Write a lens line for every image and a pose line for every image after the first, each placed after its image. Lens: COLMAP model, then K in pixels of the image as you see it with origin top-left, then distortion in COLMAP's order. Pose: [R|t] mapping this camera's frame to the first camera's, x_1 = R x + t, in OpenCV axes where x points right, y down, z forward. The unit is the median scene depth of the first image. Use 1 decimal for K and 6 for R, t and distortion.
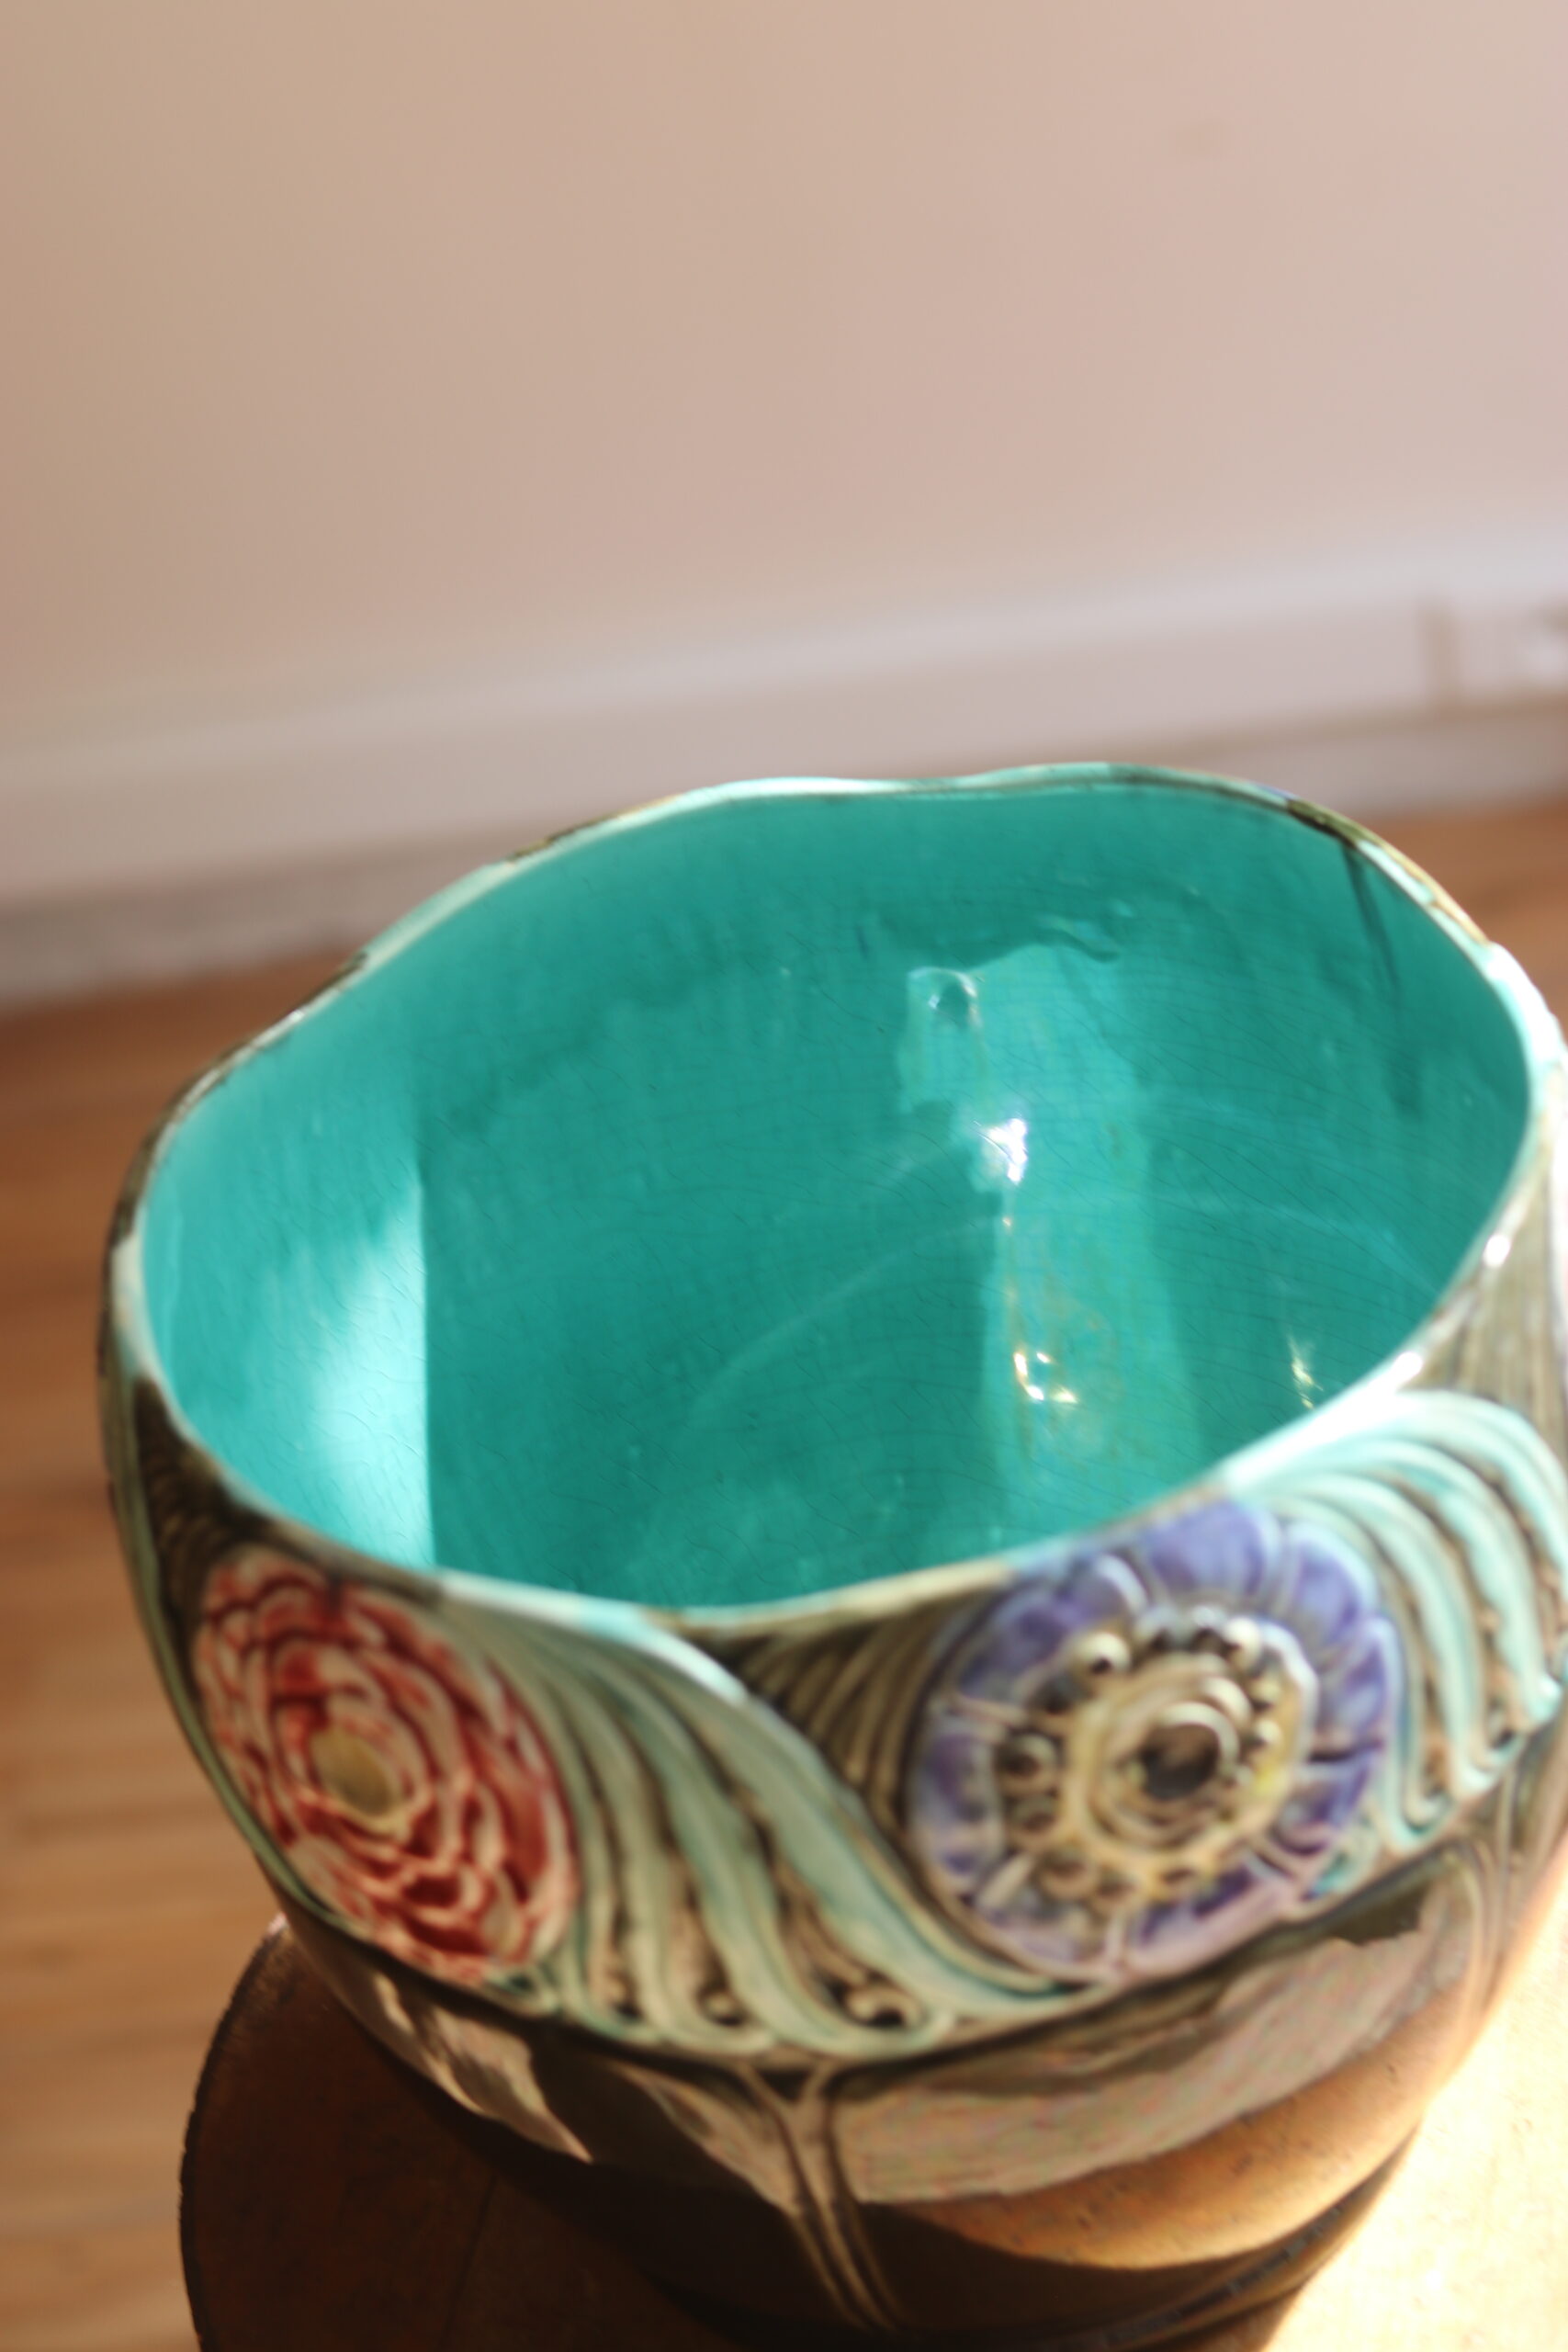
lens RADIAL K [[5559.7, 0, 784.3], [0, 5559.7, 1177.2], [0, 0, 1]] dist [-0.105201, 0.000000]
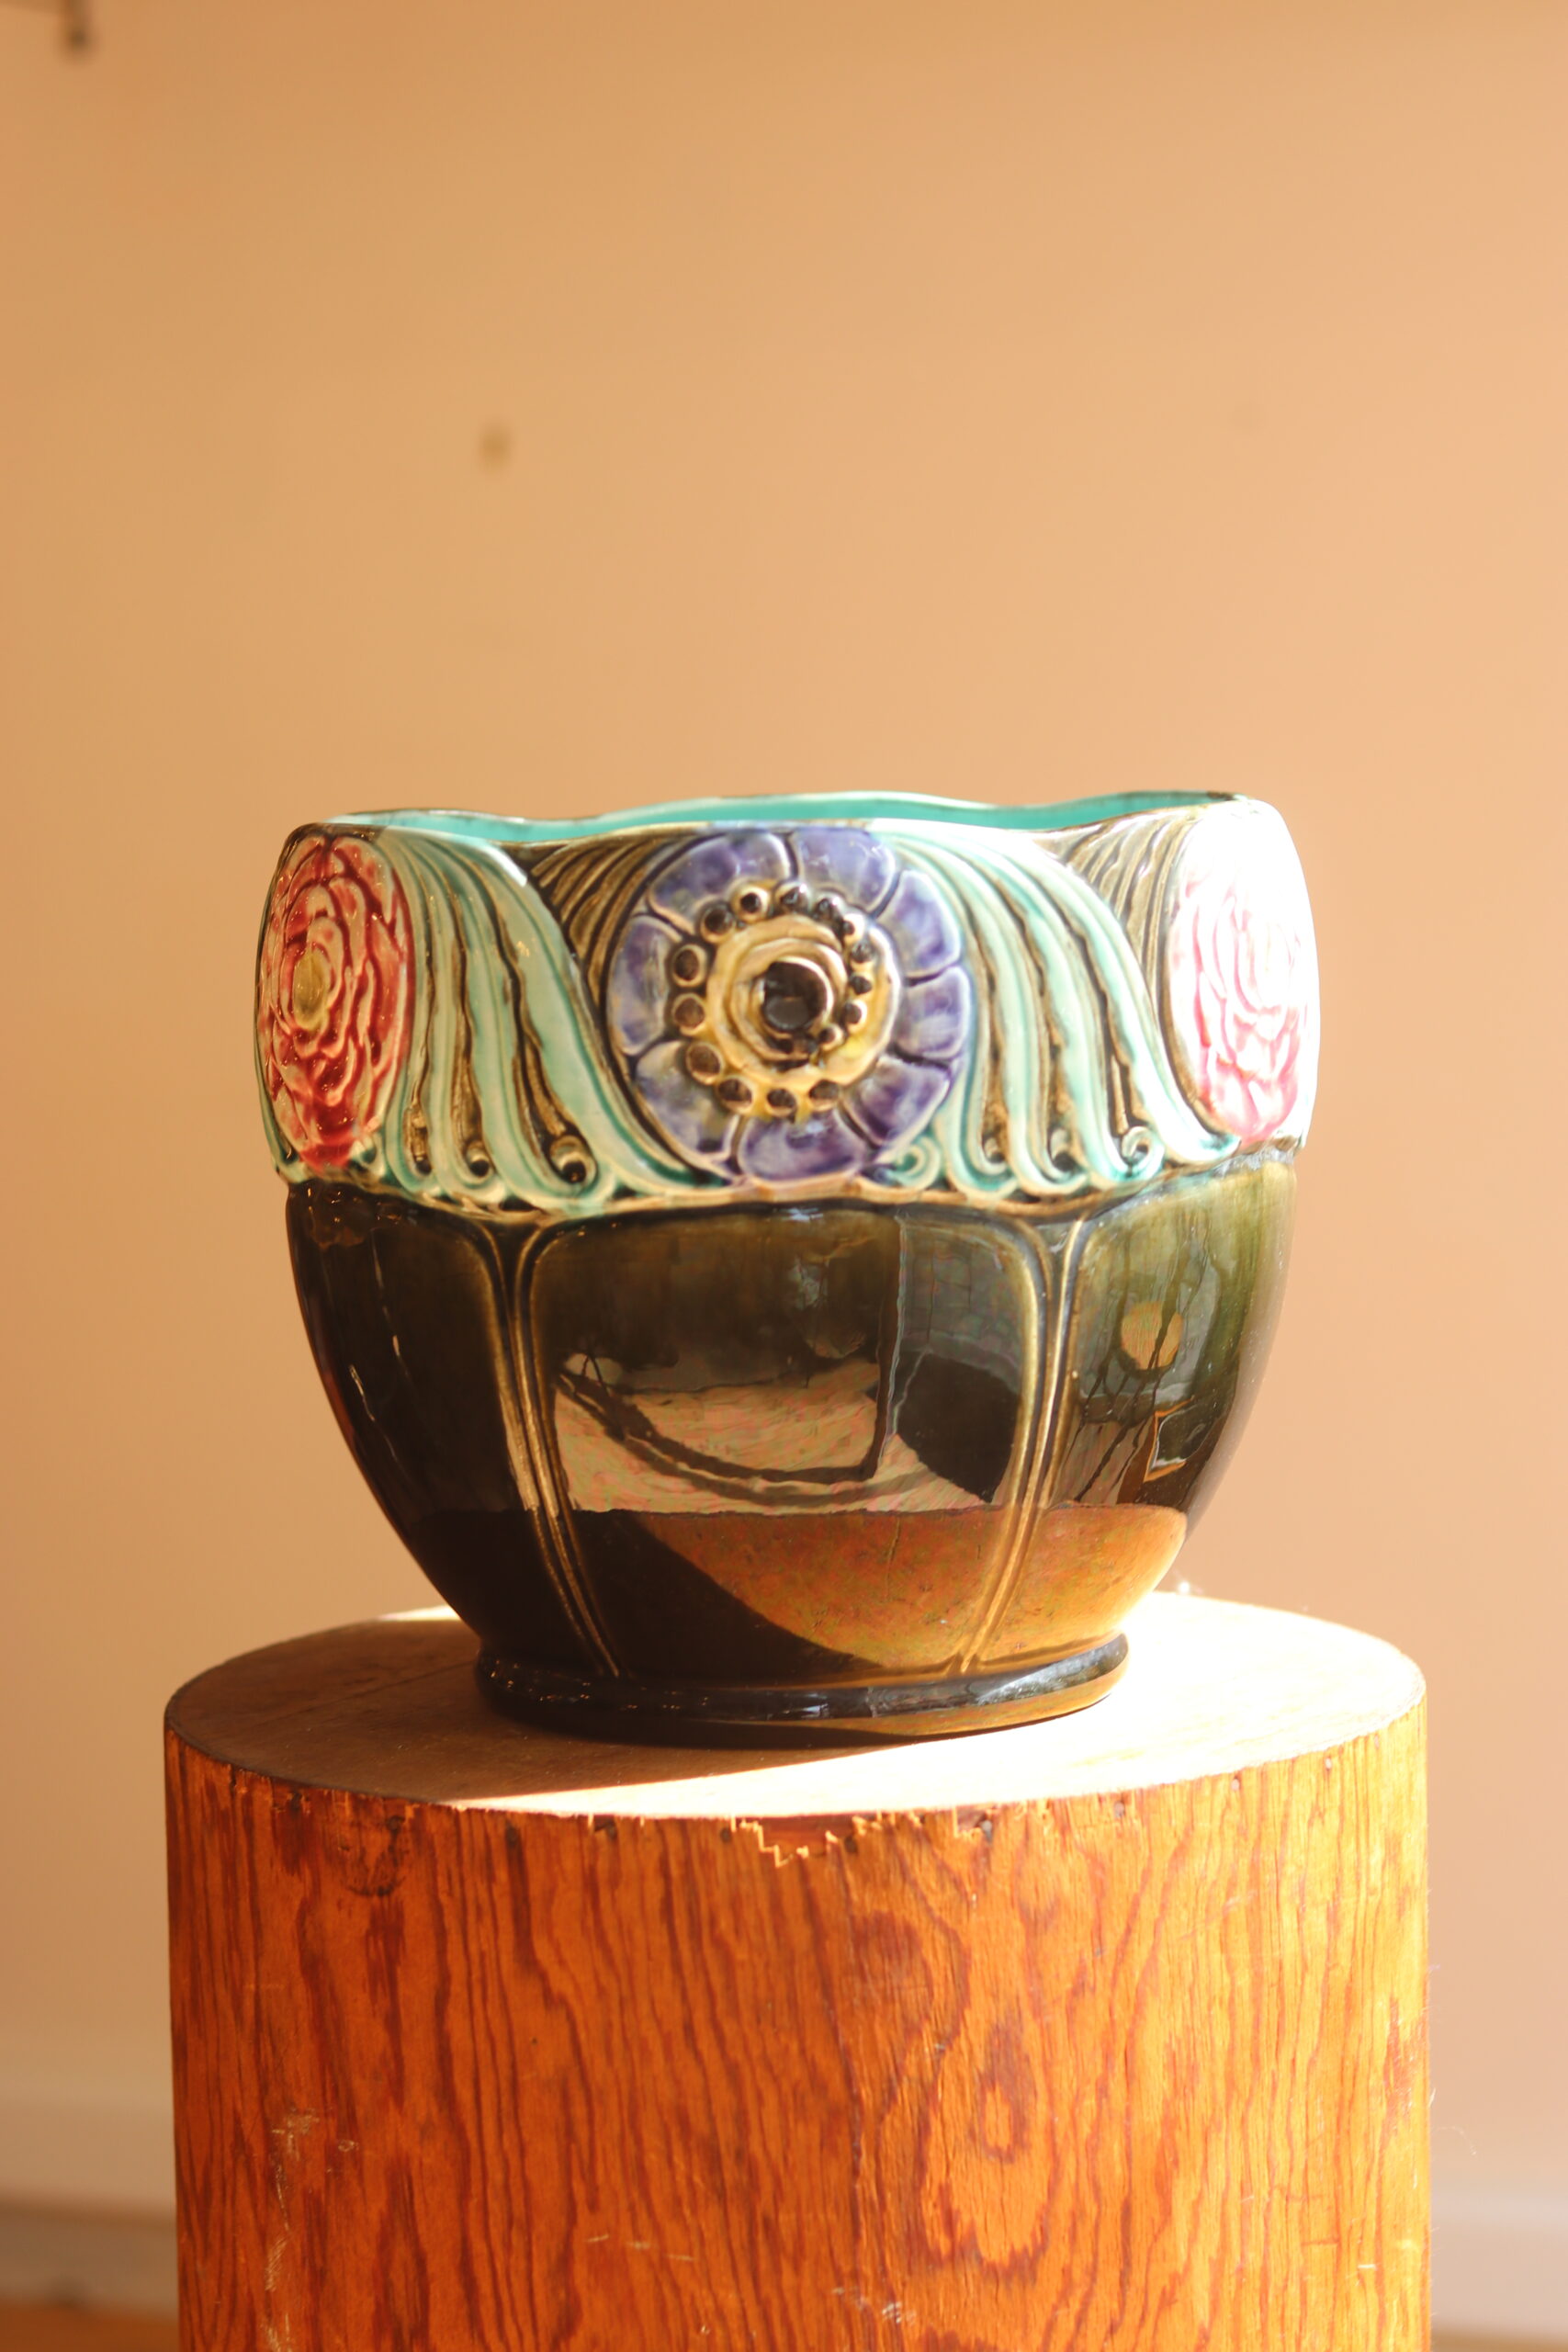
lens RADIAL K [[5559.7, 0, 789.7], [0, 5559.7, 1170.8], [0, 0, 1]] dist [-0.105201, 0.000000]
pose [[0.924279, 0.175975, -0.338736, 0.576357], [-0.314278, 0.854477, -0.413640, 0.752247], [0.216652, 0.488776, 0.845080, -0.220400]]
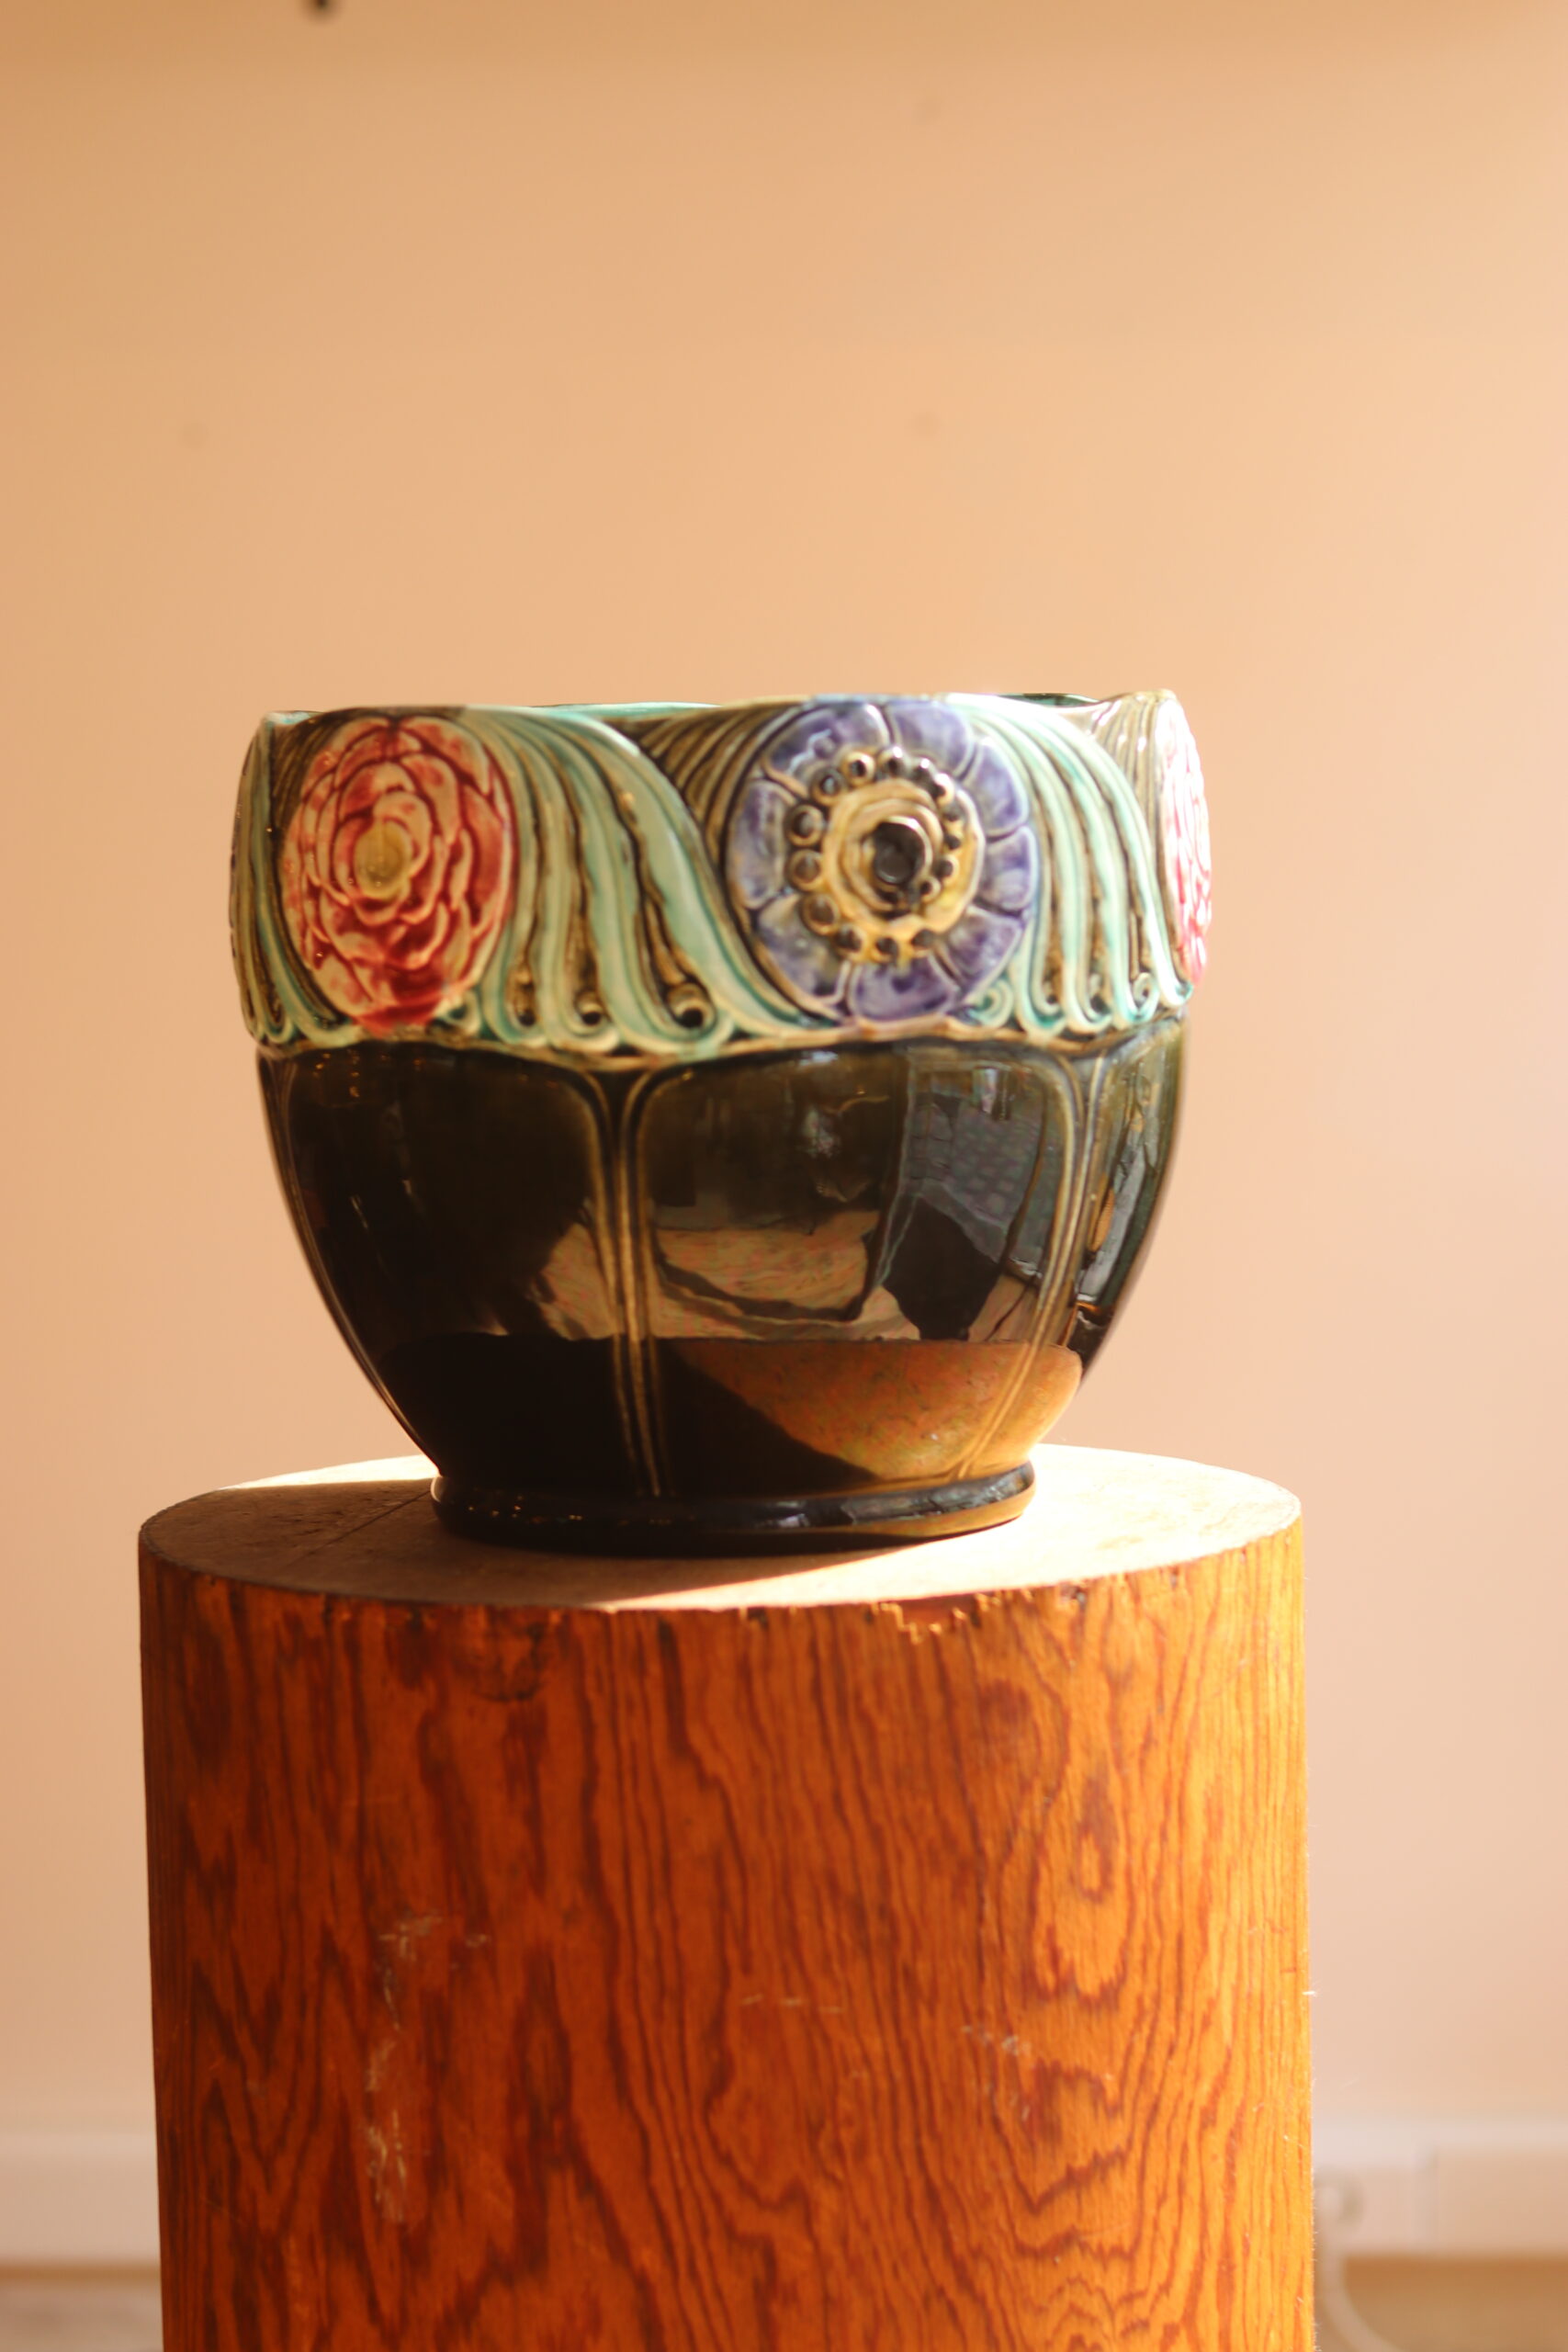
lens RADIAL K [[5559.7, 0, 781.0], [0, 5559.7, 1176.6], [0, 0, 1]] dist [-0.105201, 0.000000]
pose [[0.989309, 0.145190, -0.013671, 0.073391], [-0.132223, 0.853495, -0.504046, 1.005670], [-0.061515, 0.500465, 0.863569, -0.349381]]
